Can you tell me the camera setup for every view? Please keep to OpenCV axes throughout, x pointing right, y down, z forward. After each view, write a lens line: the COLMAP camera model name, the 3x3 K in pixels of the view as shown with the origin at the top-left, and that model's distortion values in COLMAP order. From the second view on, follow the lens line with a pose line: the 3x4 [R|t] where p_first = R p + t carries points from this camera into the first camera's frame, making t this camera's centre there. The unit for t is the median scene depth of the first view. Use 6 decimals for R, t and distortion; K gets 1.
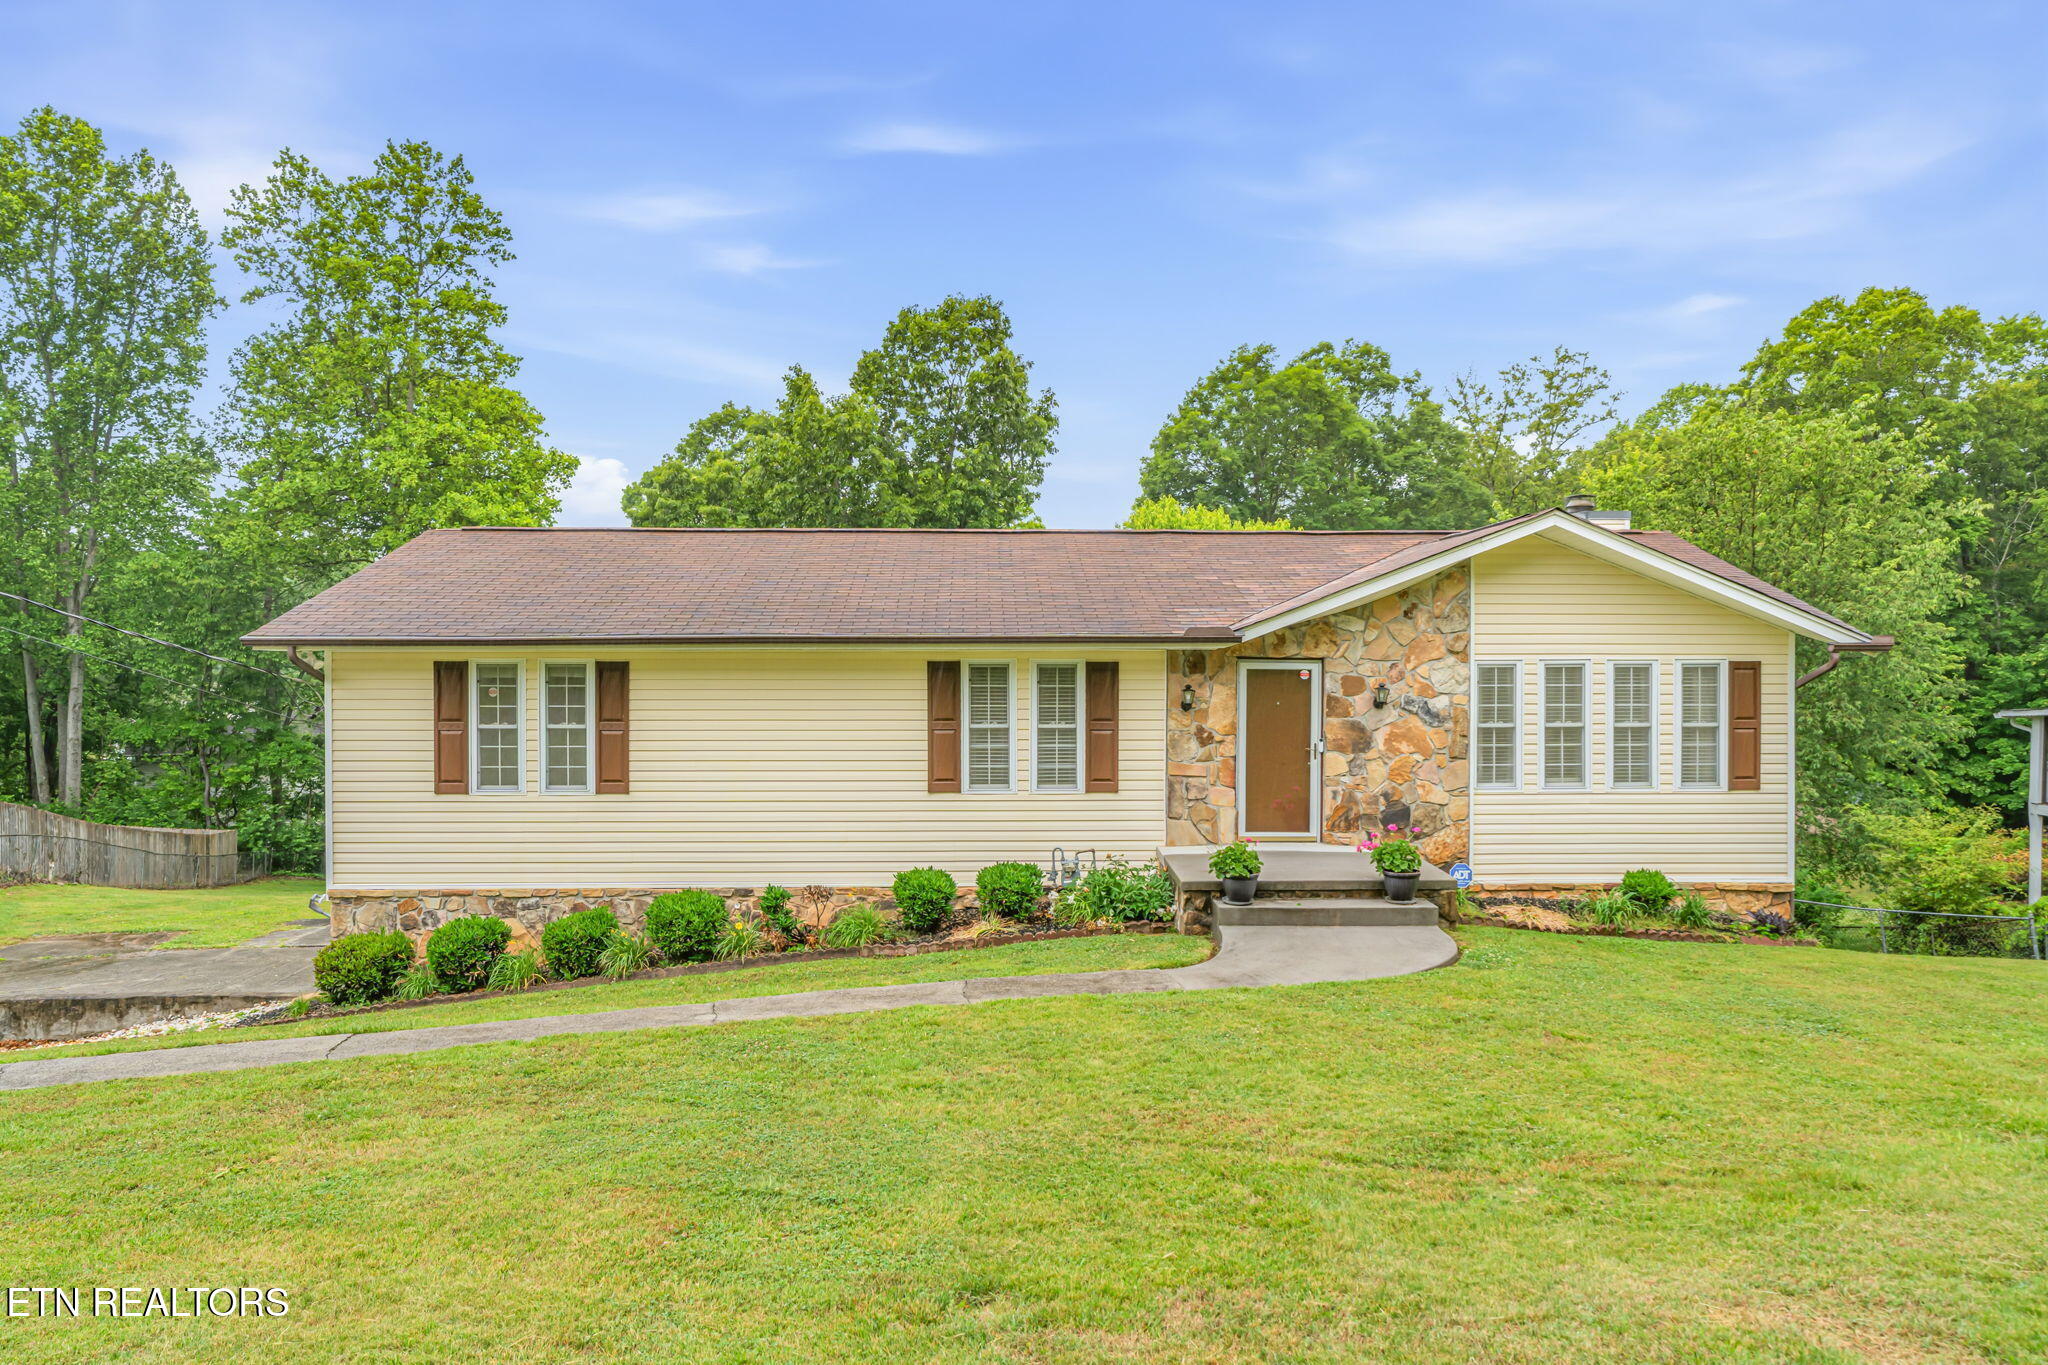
lens RADIAL K [[1396.7, 0, 1025.5], [0, 1396.7, 683.2], [0, 0, 1]] dist [0.001815, 0.000873]
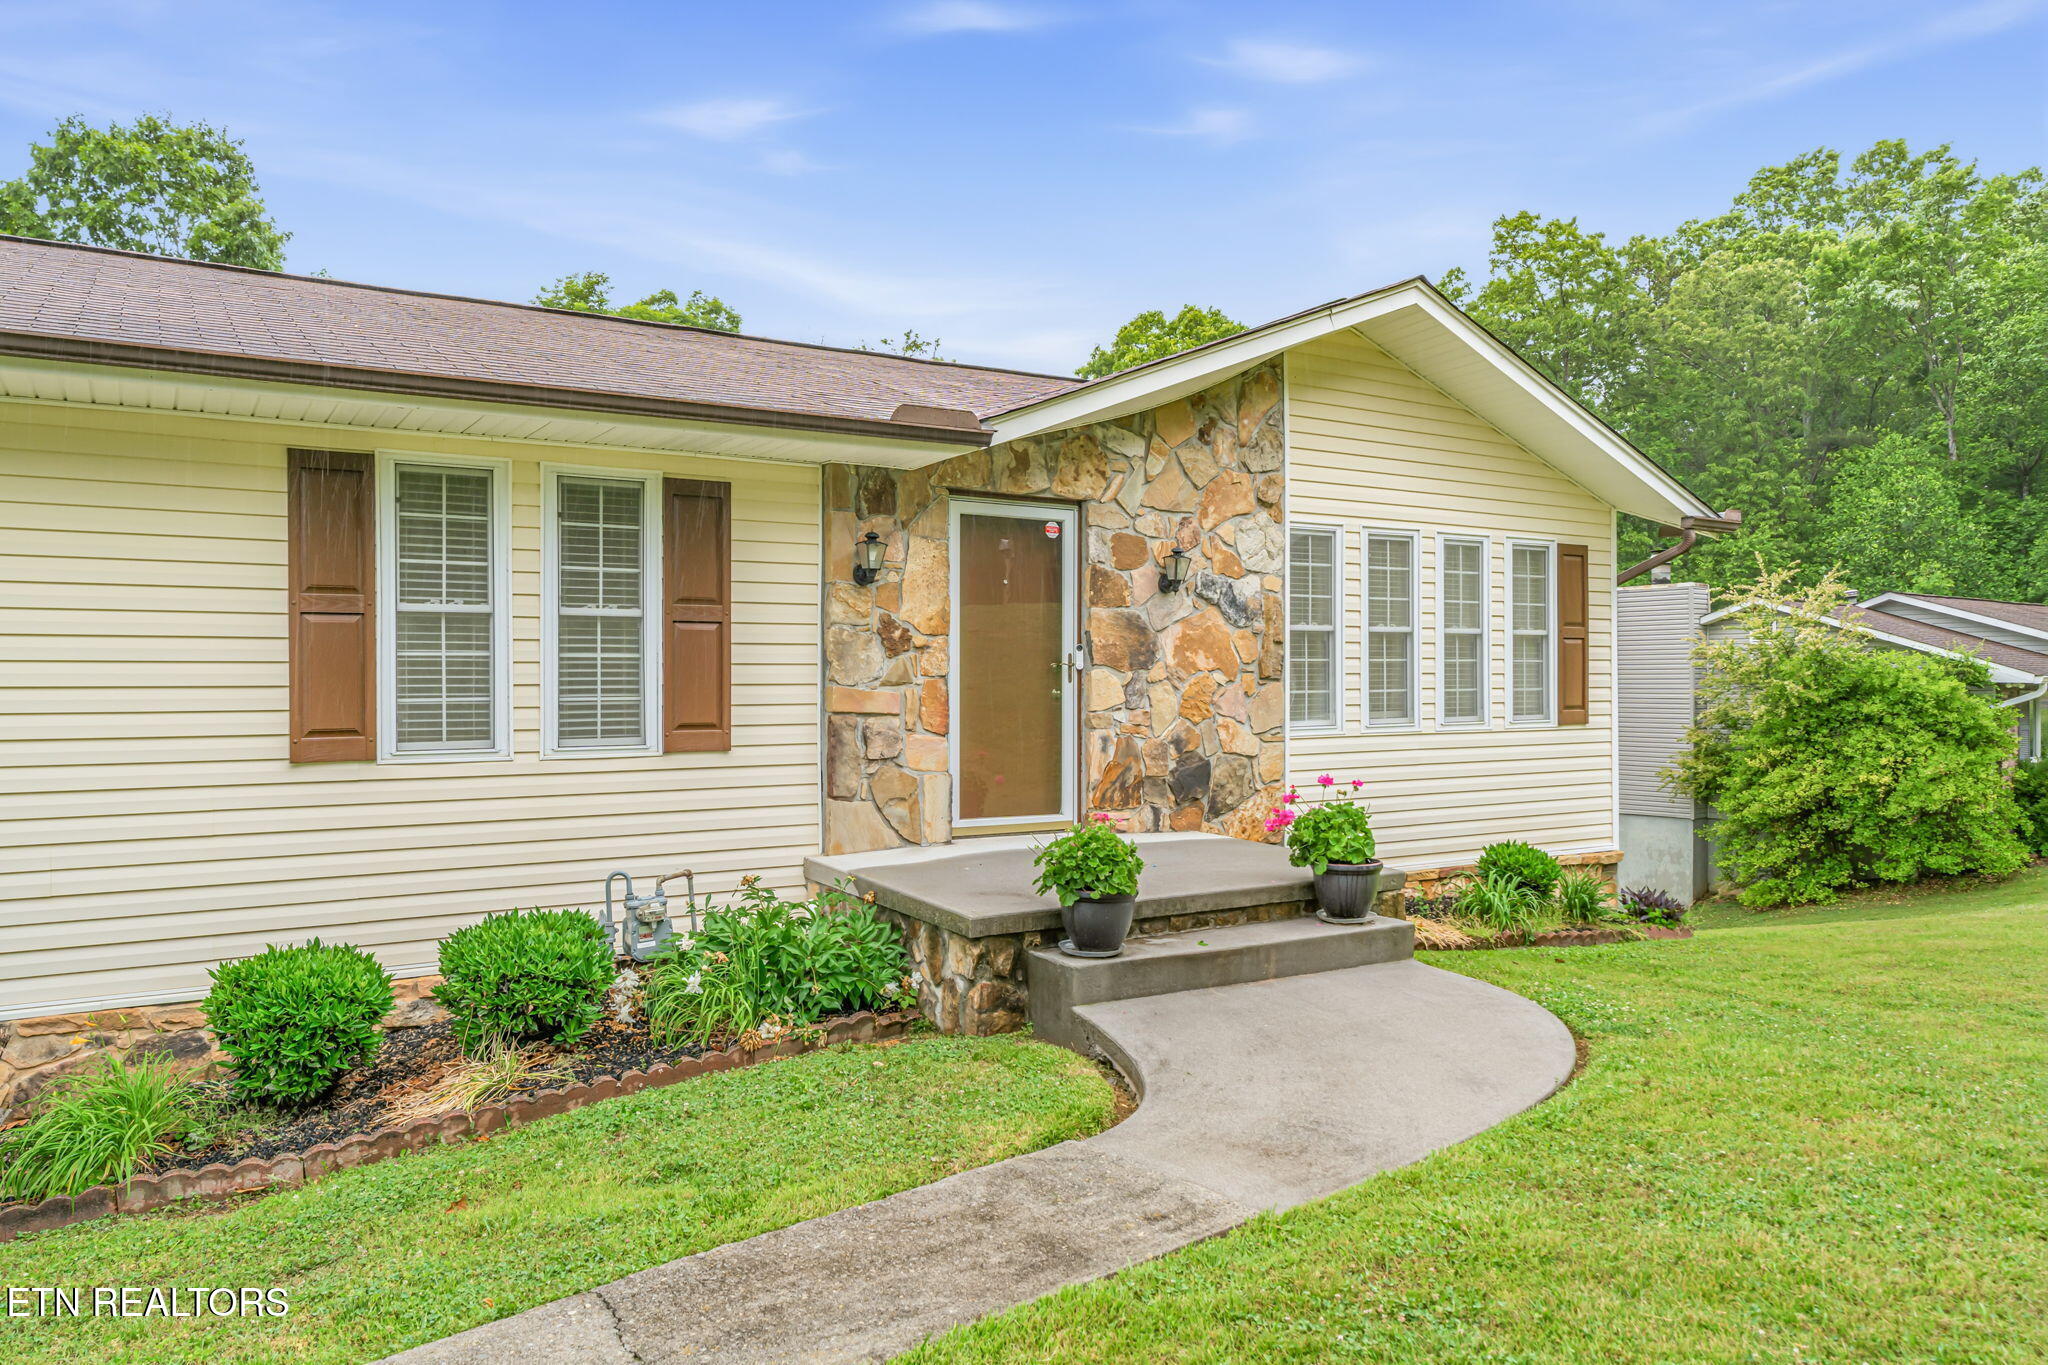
lens RADIAL K [[1396.7, 0, 1025.5], [0, 1396.7, 683.2], [0, 0, 1]] dist [0.001815, 0.000873]
pose [[0.866511, -0.003729, 0.499144, -0.087828], [0.016207, 0.999655, -0.020666, 0.066616], [-0.498895, 0.025997, 0.866273, 0.528086]]
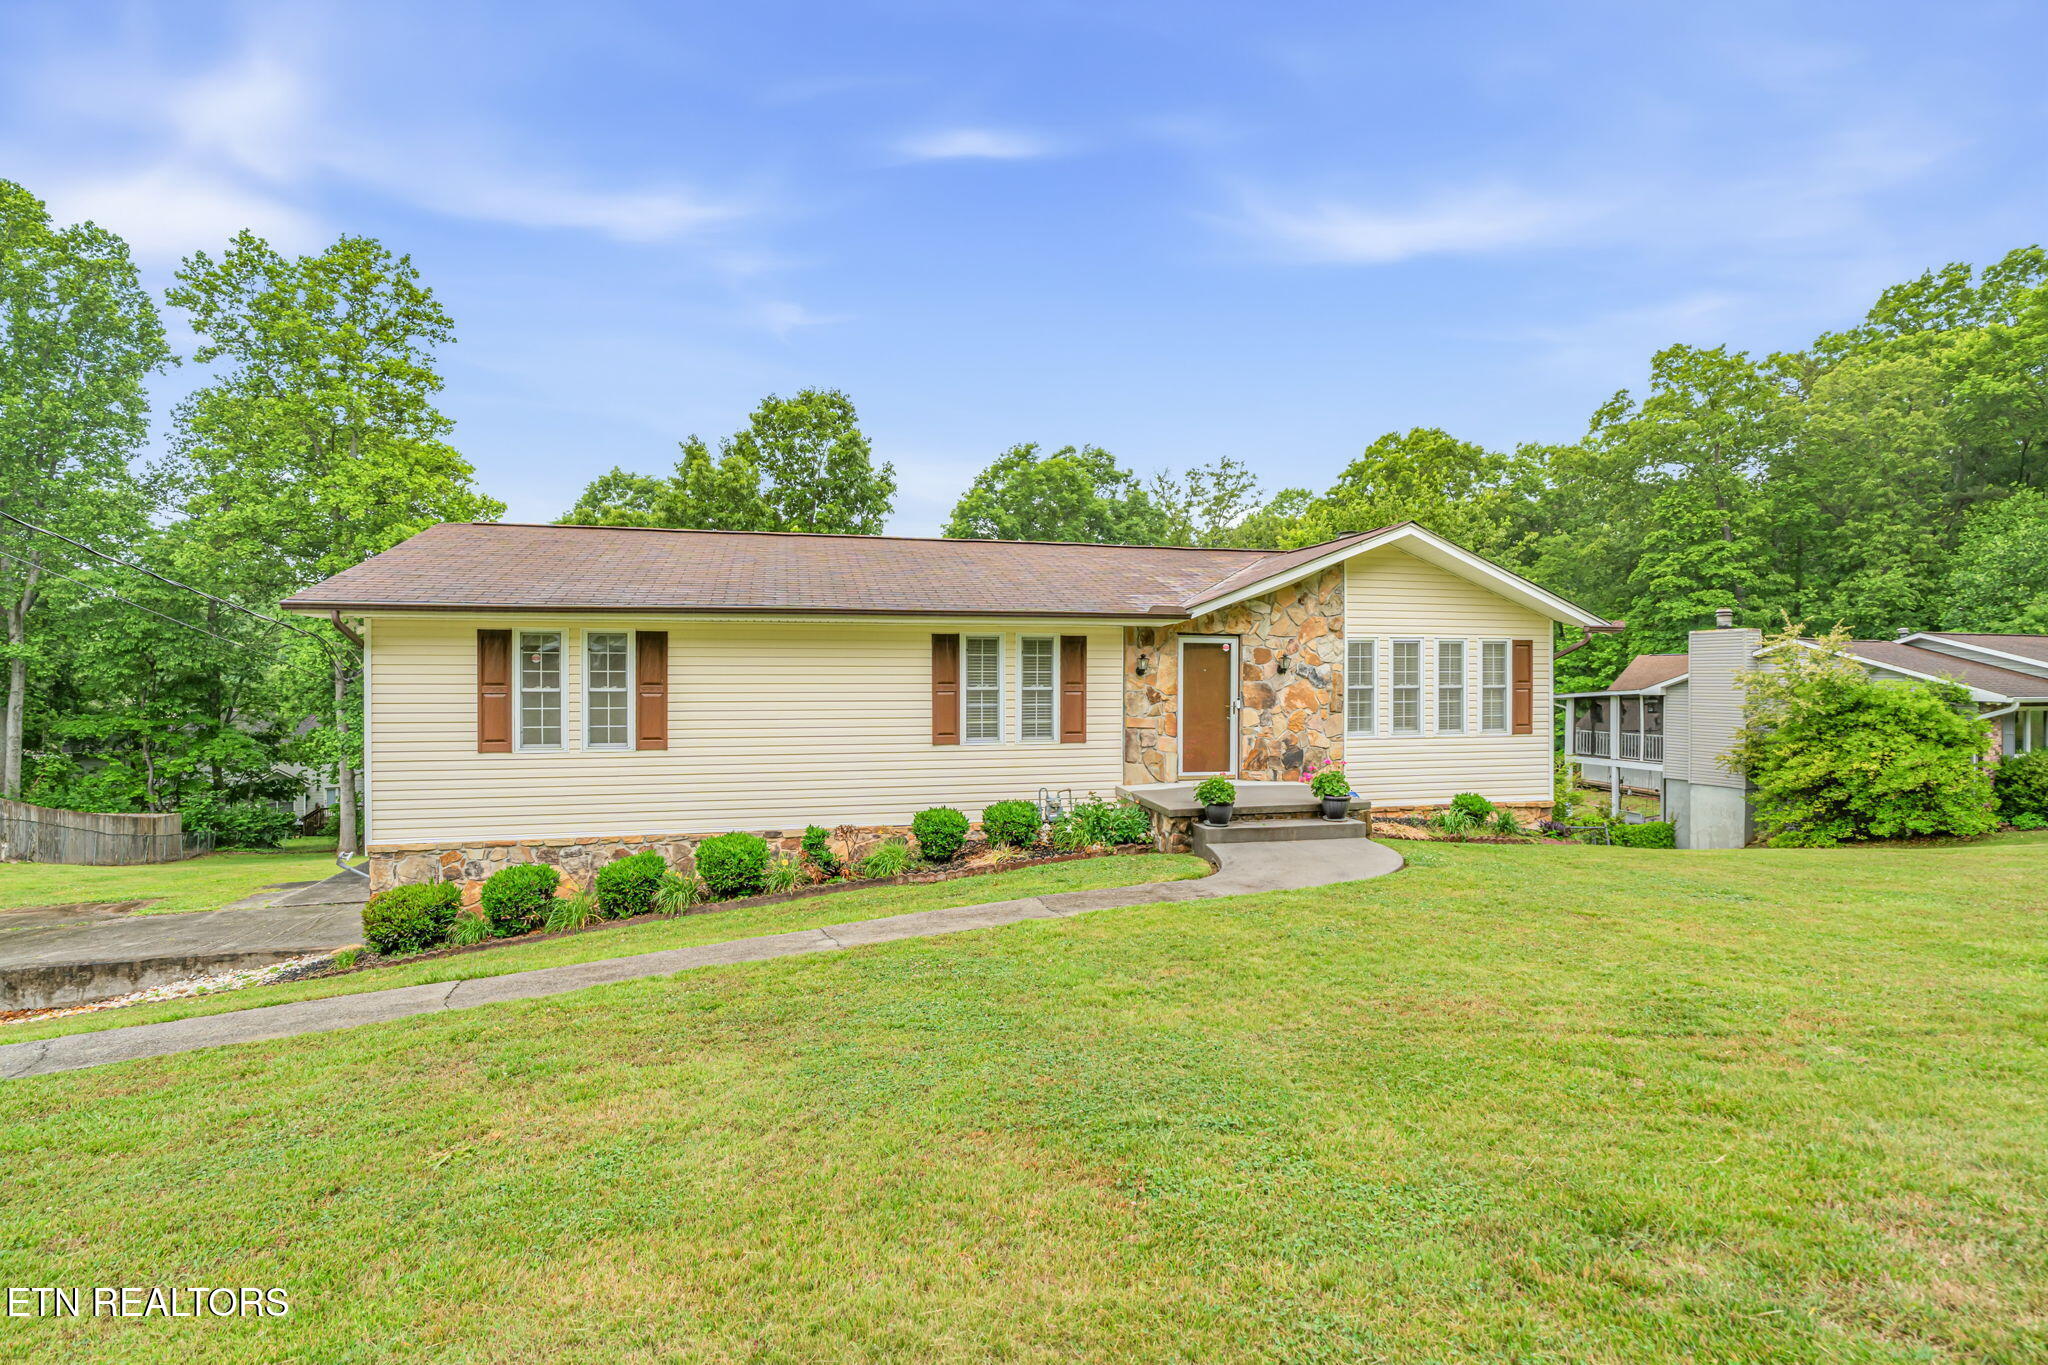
lens RADIAL K [[977.0, 0, 1024.0], [0, 977.0, 682.5], [0, 0, 1]] dist [-0.004133, 0.000645]
pose [[0.976028, -0.001710, 0.217638, -0.174568], [0.005205, 0.999867, -0.015488, 0.038853], [-0.217582, 0.016249, 0.975907, 0.173075]]
